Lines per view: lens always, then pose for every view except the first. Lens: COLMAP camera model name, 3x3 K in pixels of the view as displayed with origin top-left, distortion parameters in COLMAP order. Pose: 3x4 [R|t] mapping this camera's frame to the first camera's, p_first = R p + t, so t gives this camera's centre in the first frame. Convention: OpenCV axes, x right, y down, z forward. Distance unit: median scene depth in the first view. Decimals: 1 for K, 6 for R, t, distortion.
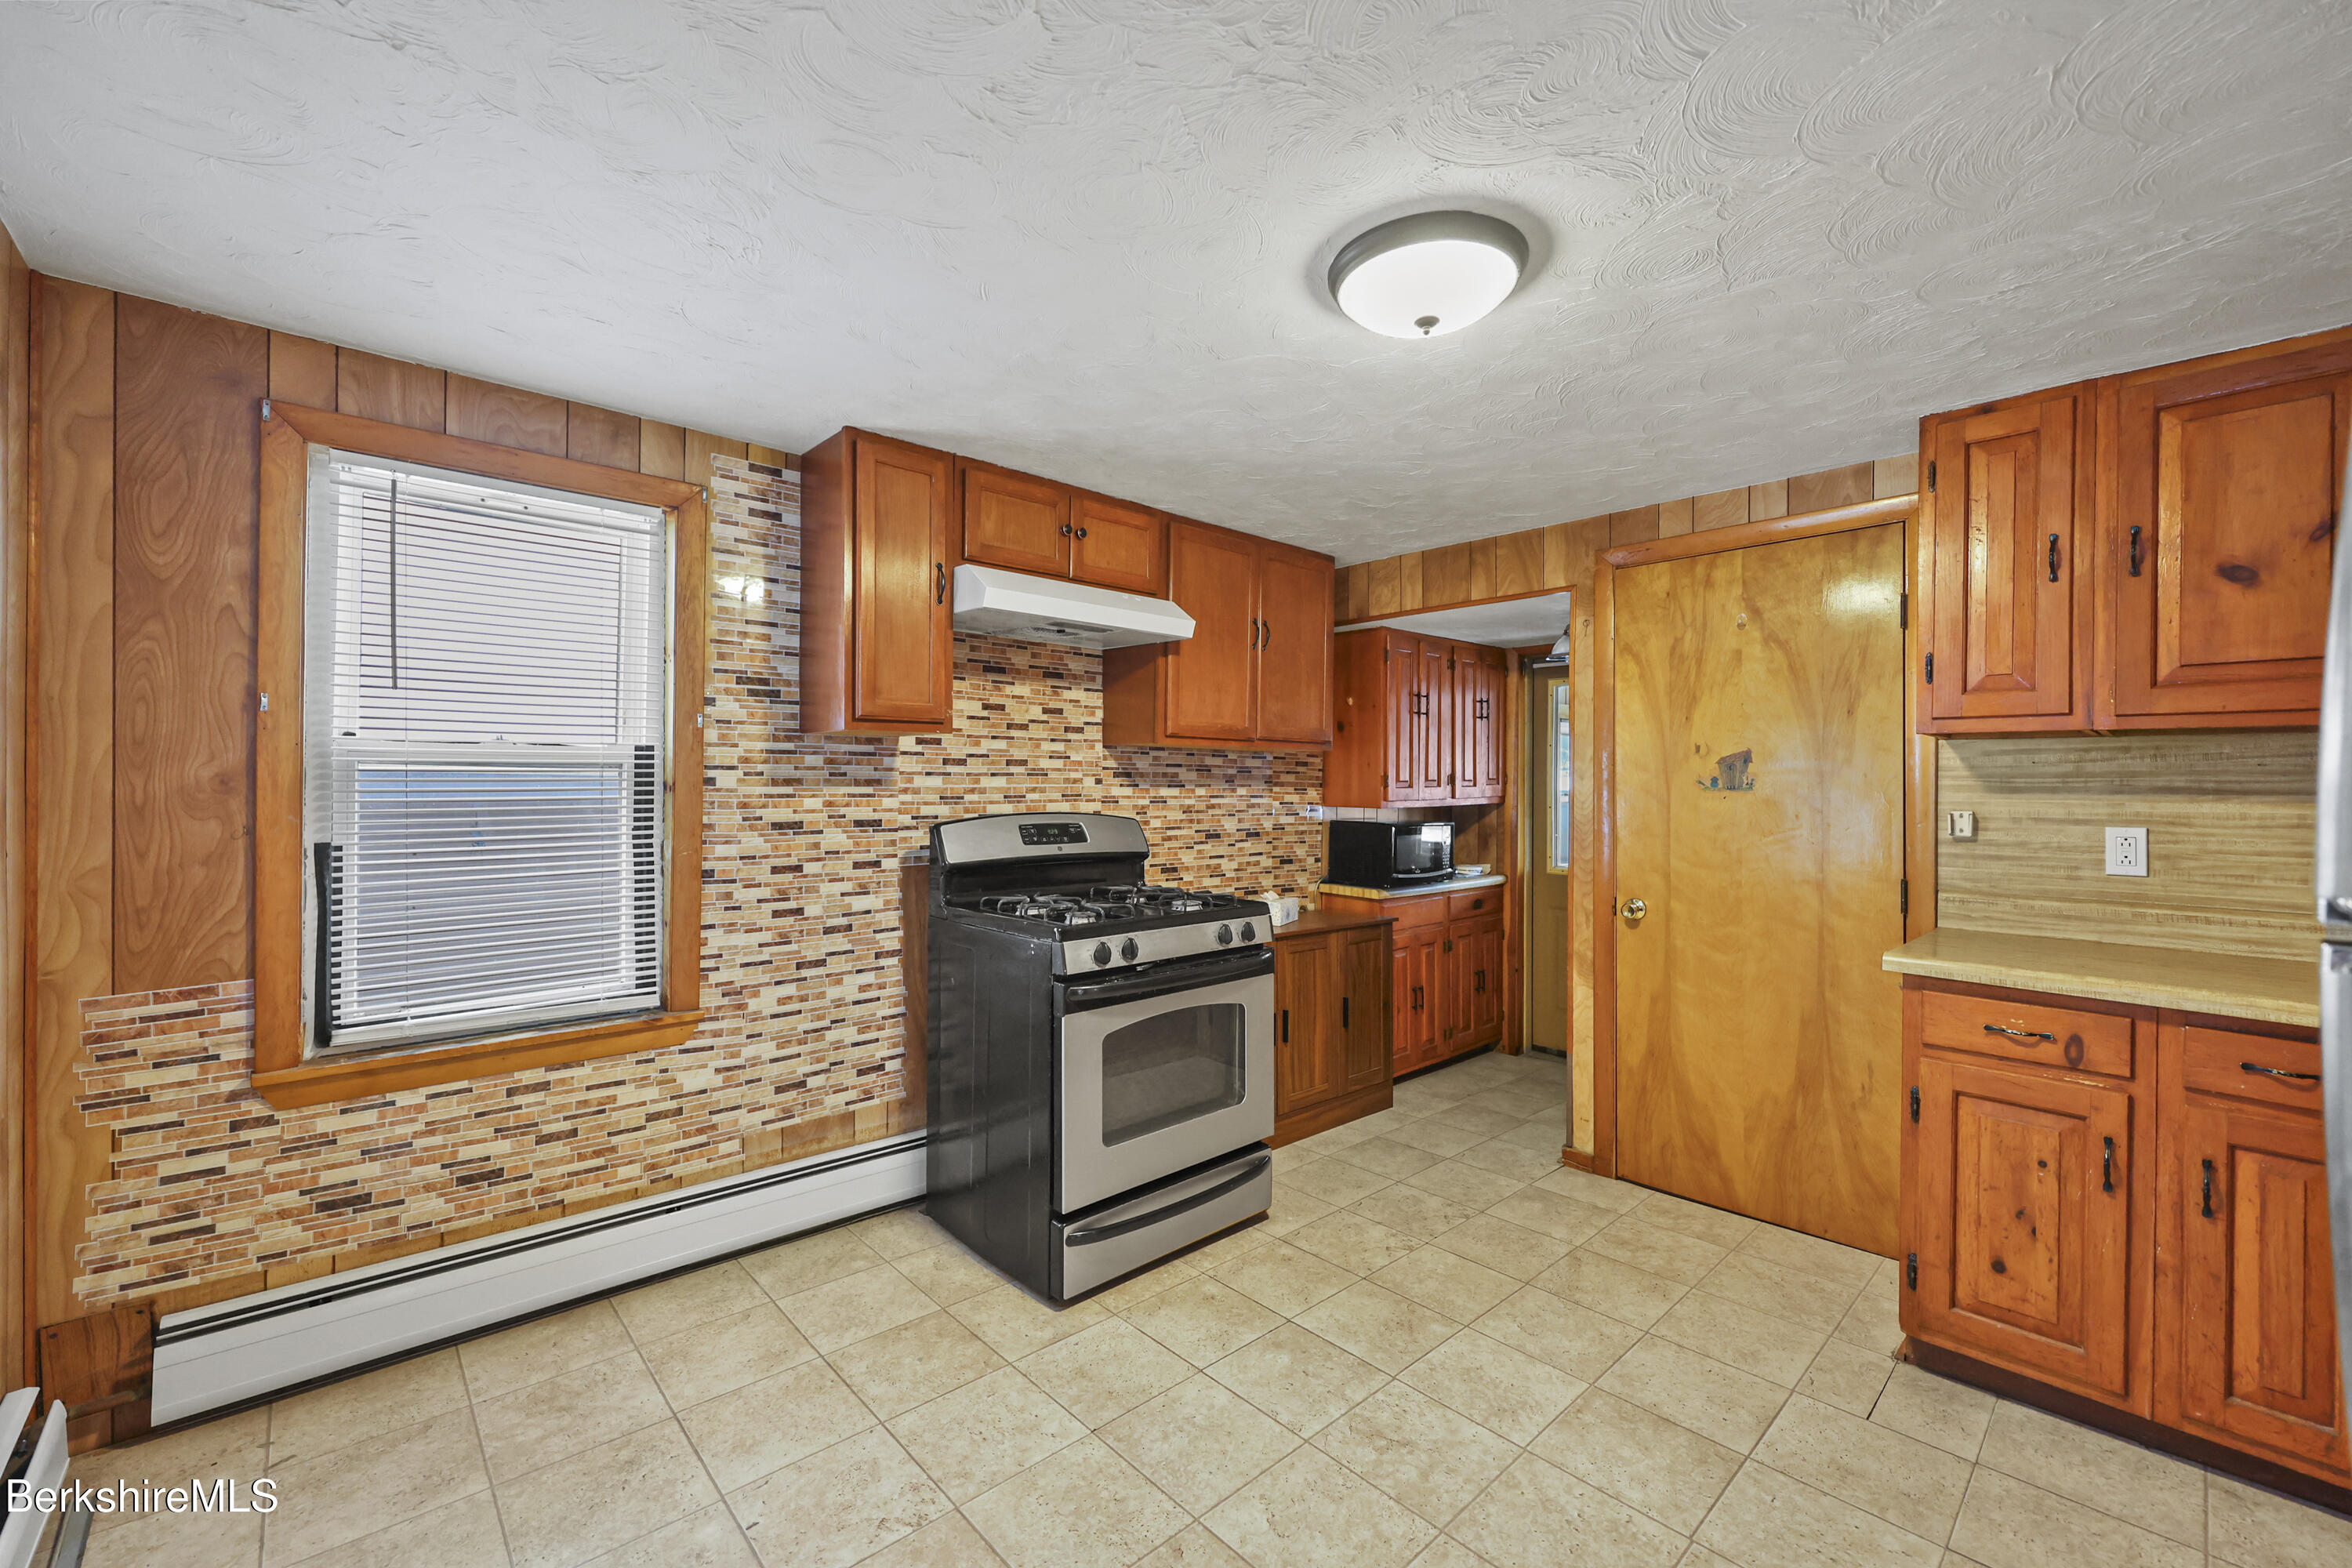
lens RADIAL K [[950.0, 0, 1182.1], [0, 950.0, 784.6], [0, 0, 1]] dist [0.001081, -0.000280]
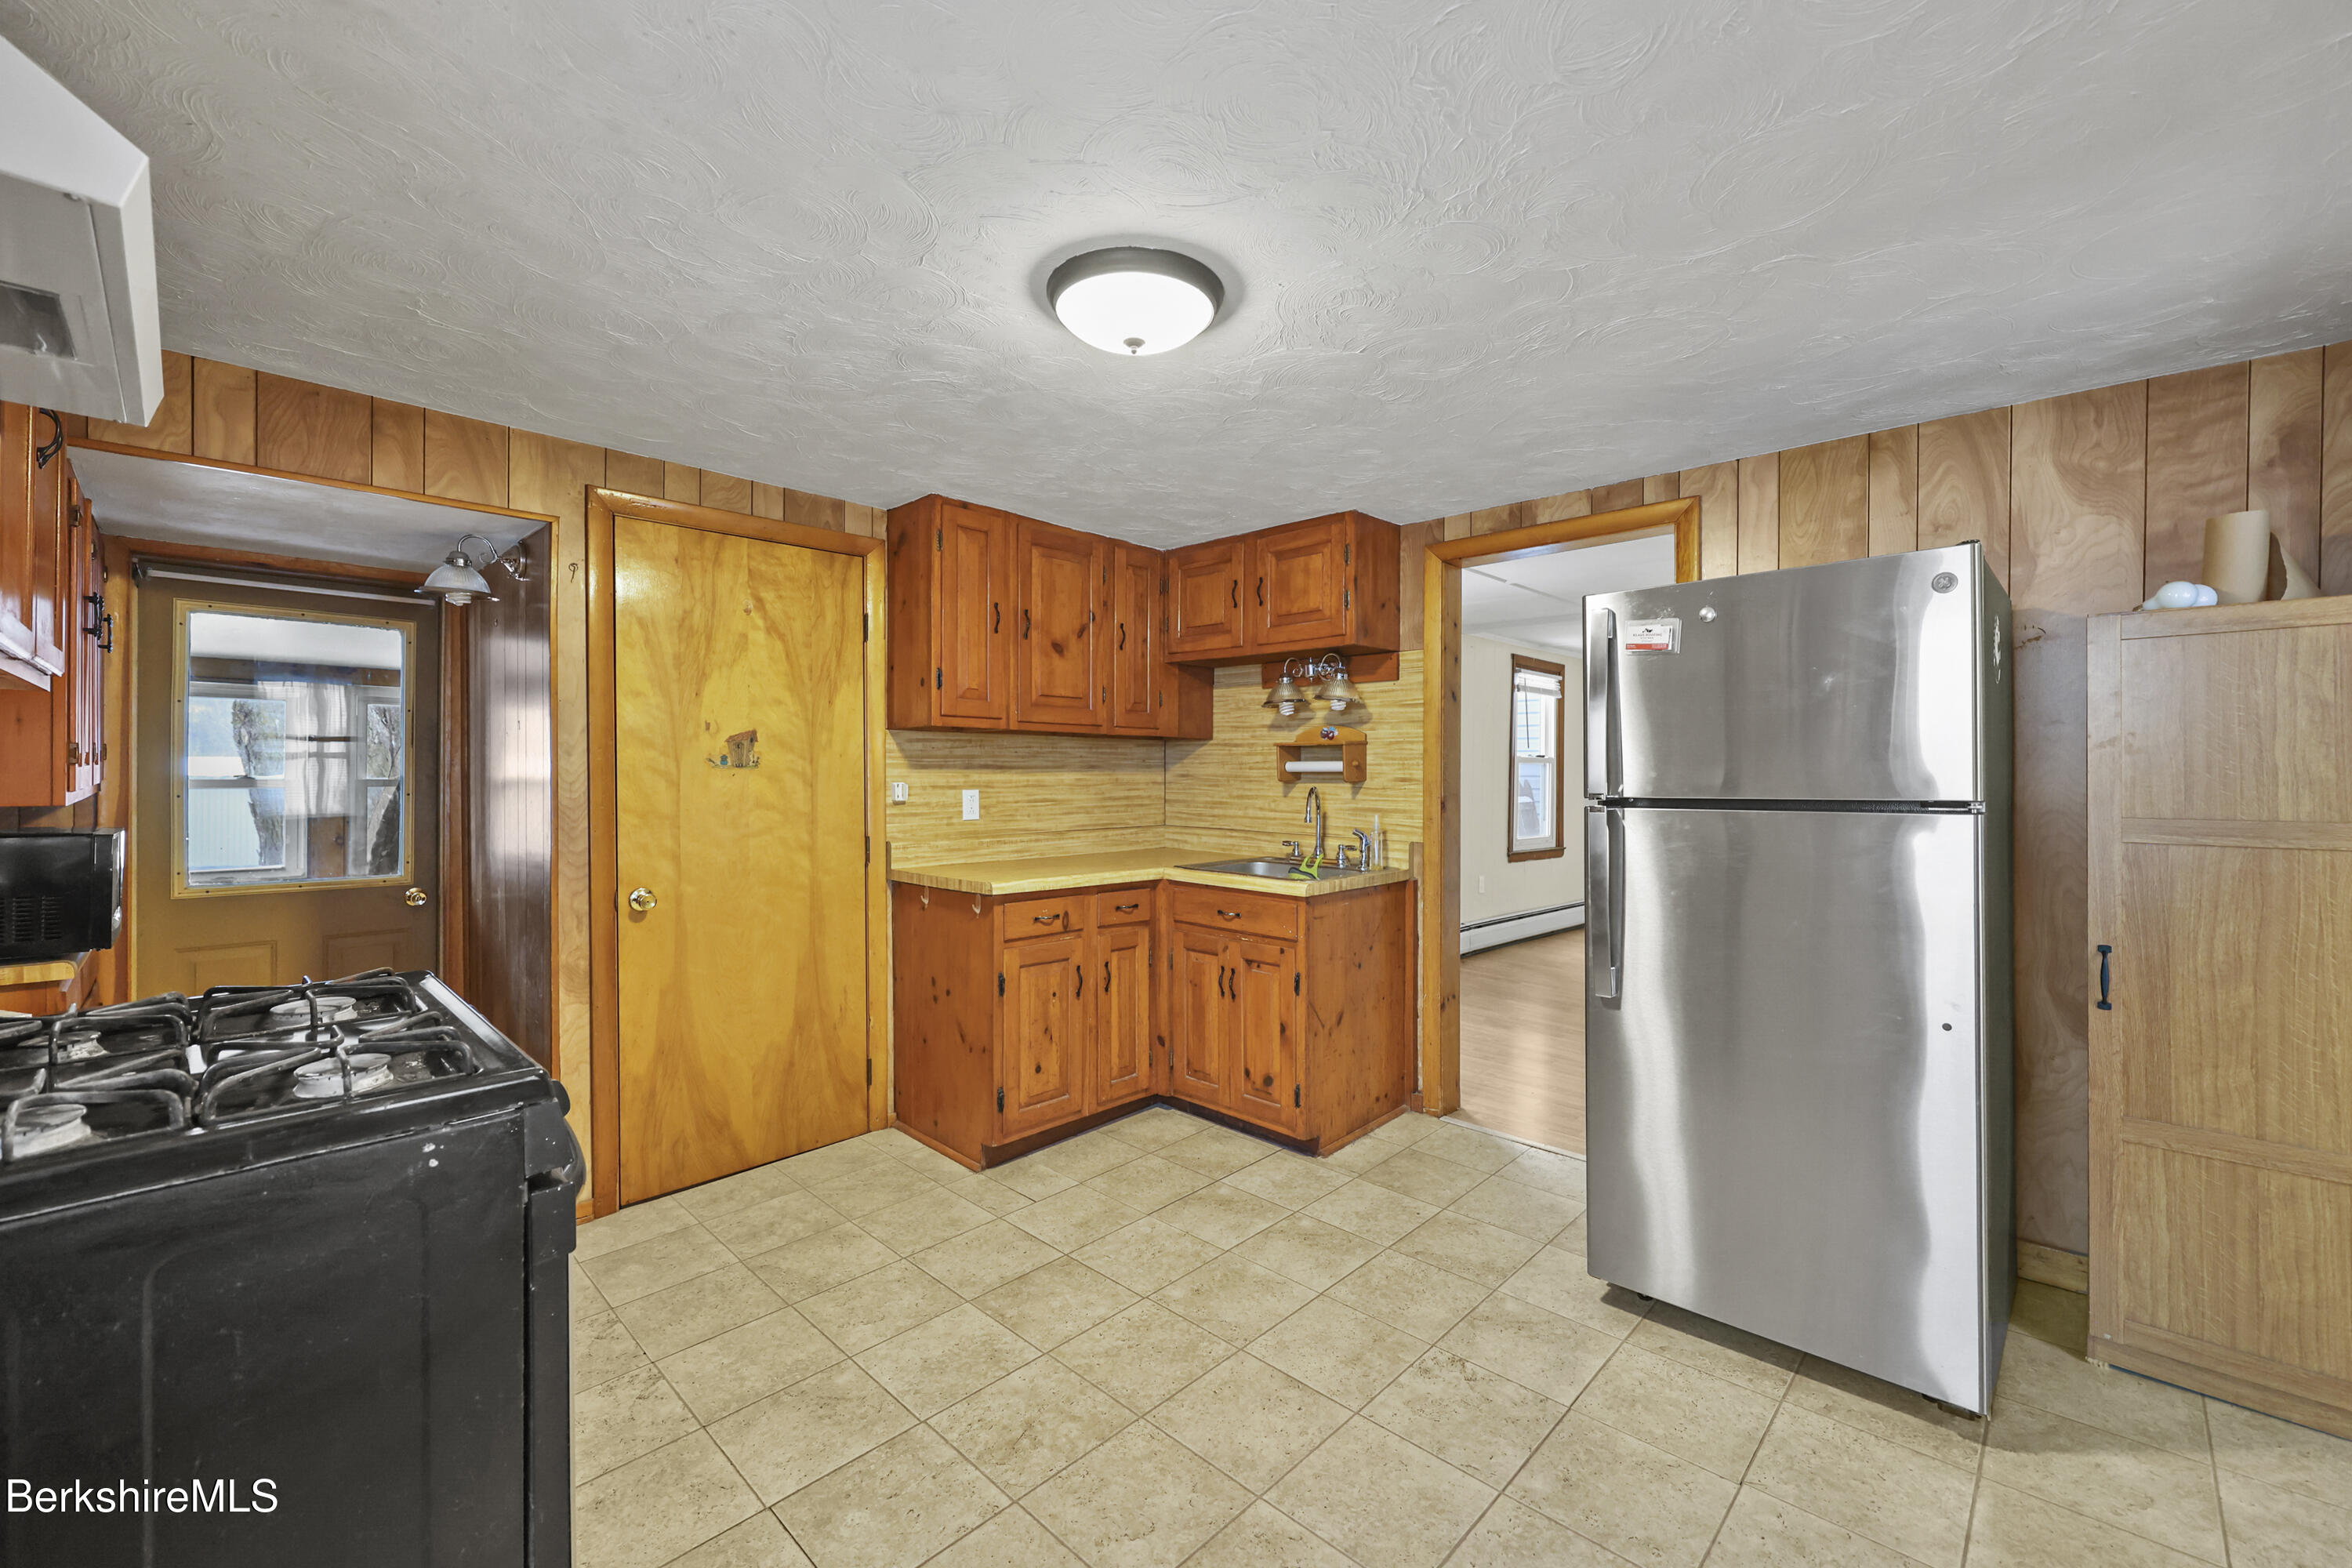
lens RADIAL K [[950.0, 0, 1180.1], [0, 950.0, 772.9], [0, 0, 1]] dist [0.001081, -0.000280]
pose [[-0.052725, -0.008958, 0.998569, -0.511153], [-0.001353, 0.999959, 0.008899, 0.001636], [-0.998608, -0.000881, -0.052735, 0.603662]]
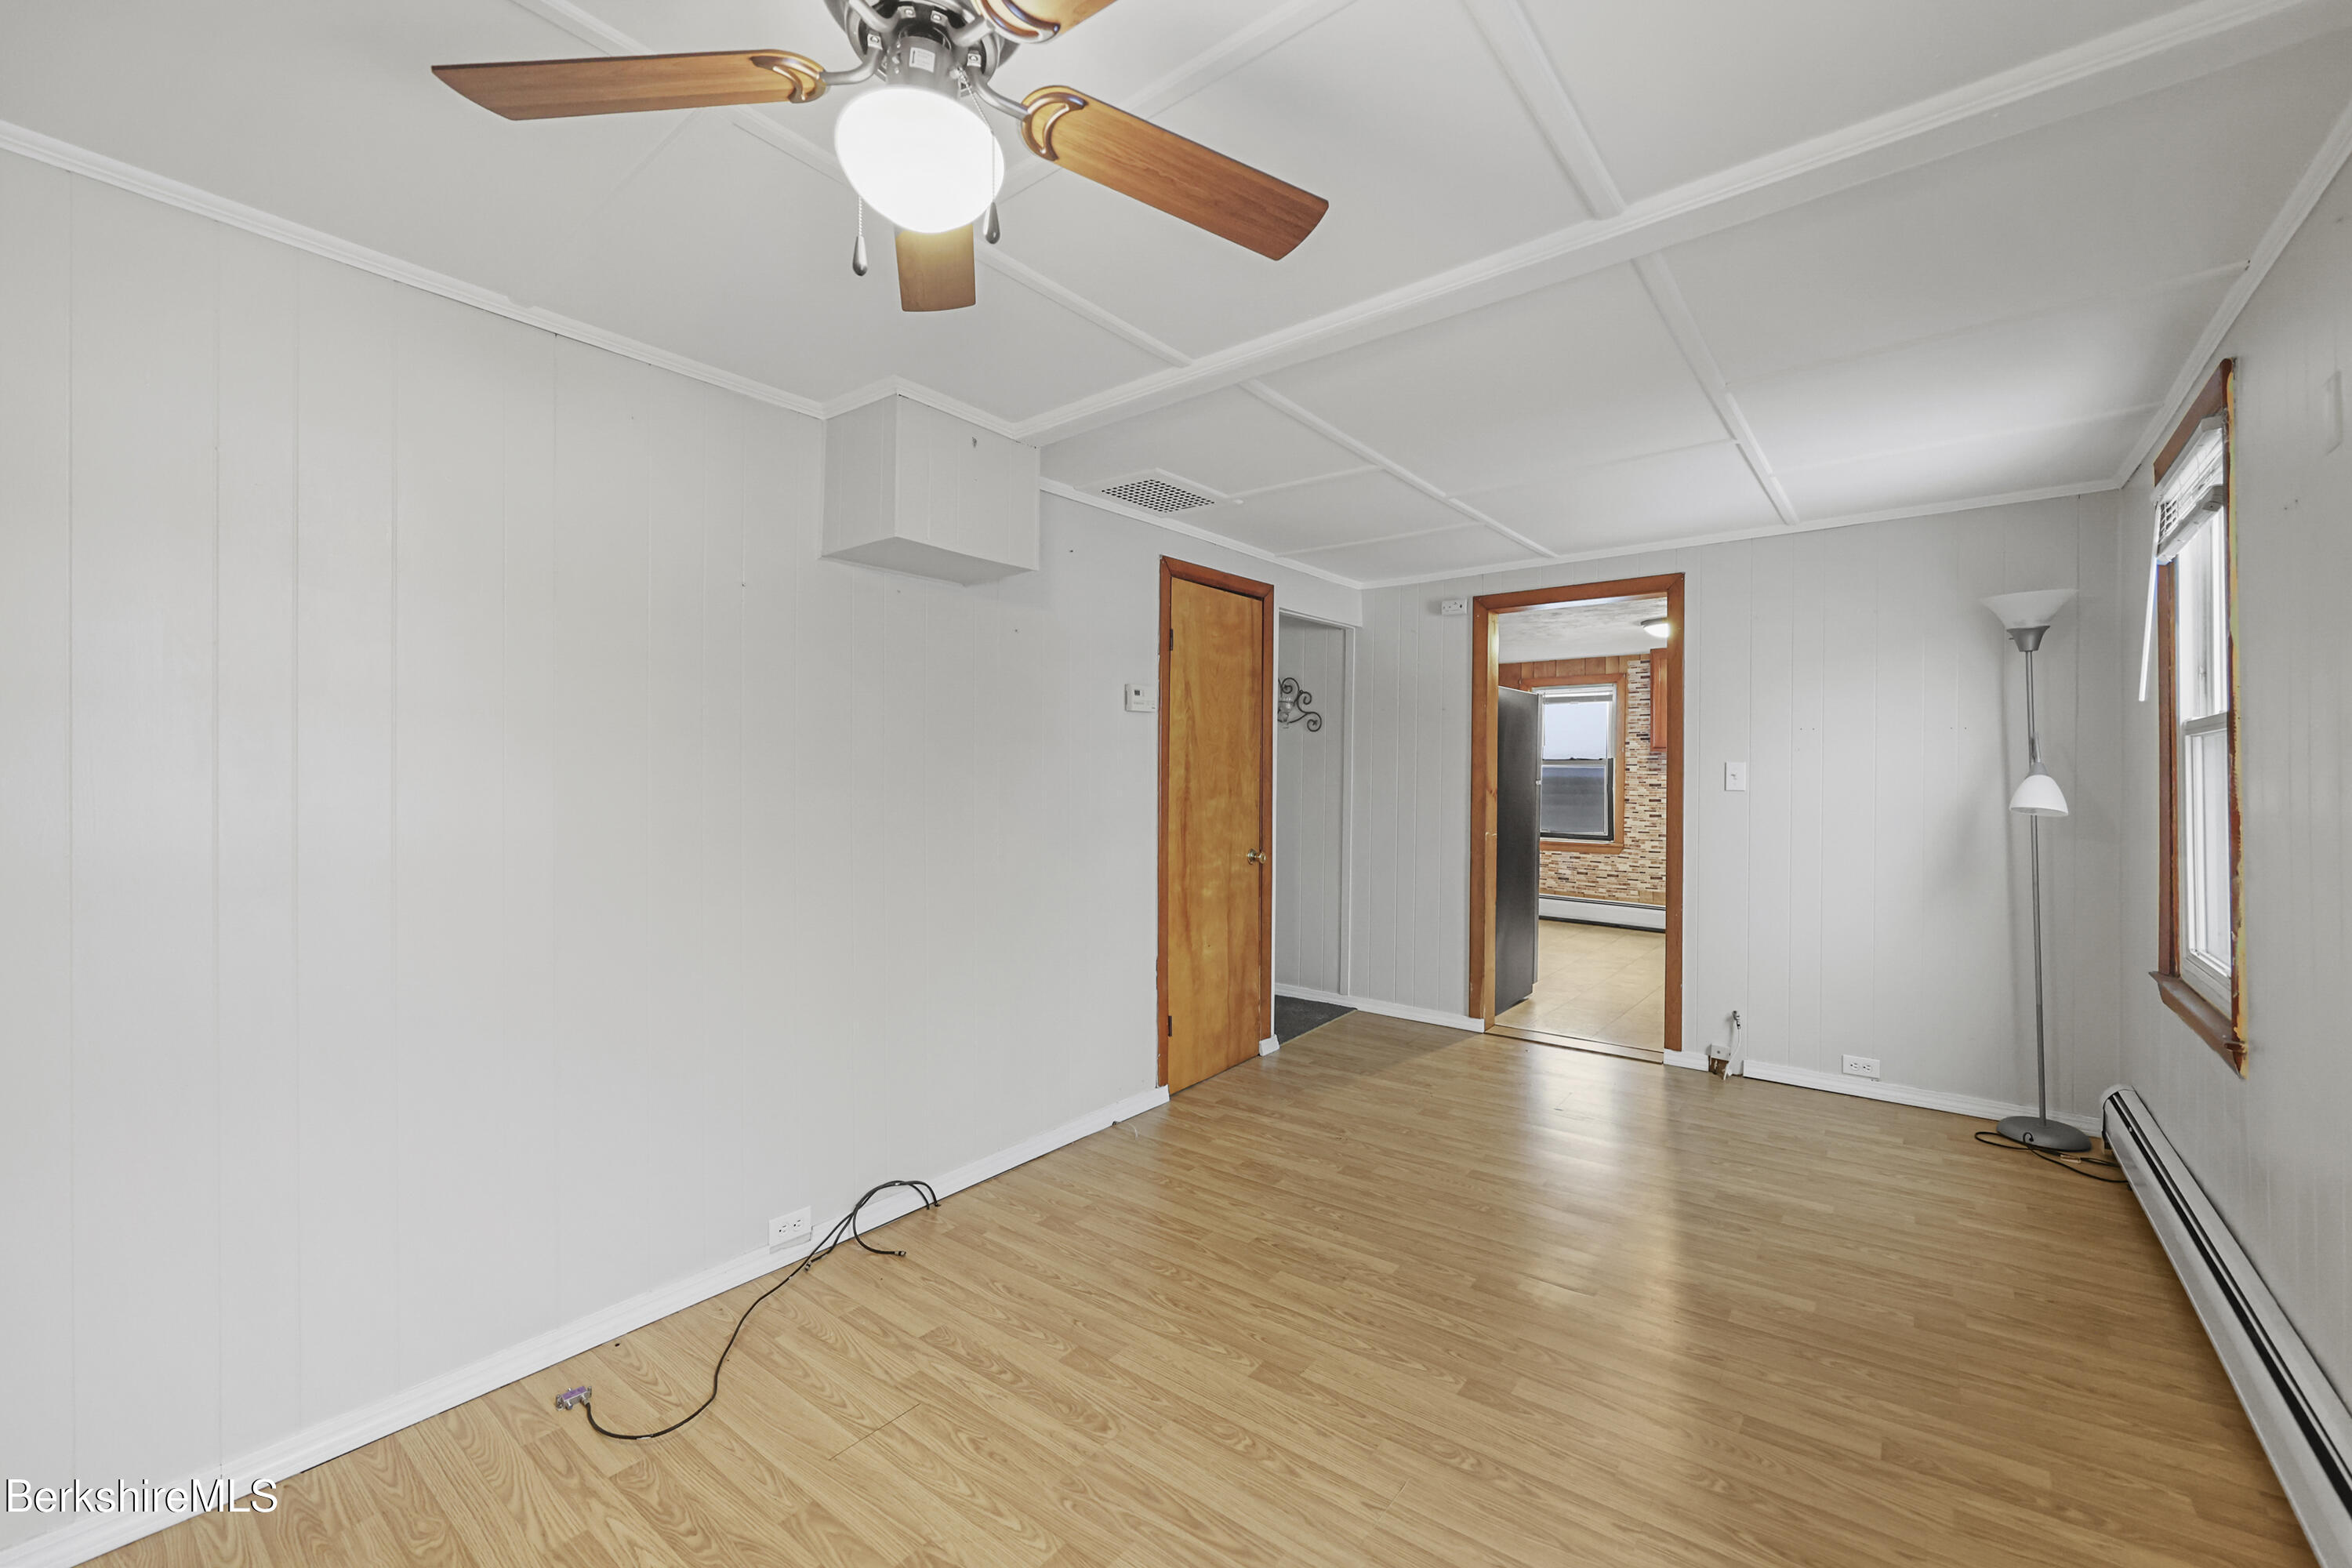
lens RADIAL K [[950.0, 0, 1183.9], [0, 950.0, 782.9], [0, 0, 1]] dist [0.001081, -0.000280]
pose [[0.161044, 0.003711, -0.986940, 2.051266], [-0.003895, 0.999988, 0.003125, 0.032136], [0.986939, 0.003340, 0.161057, -0.798939]]
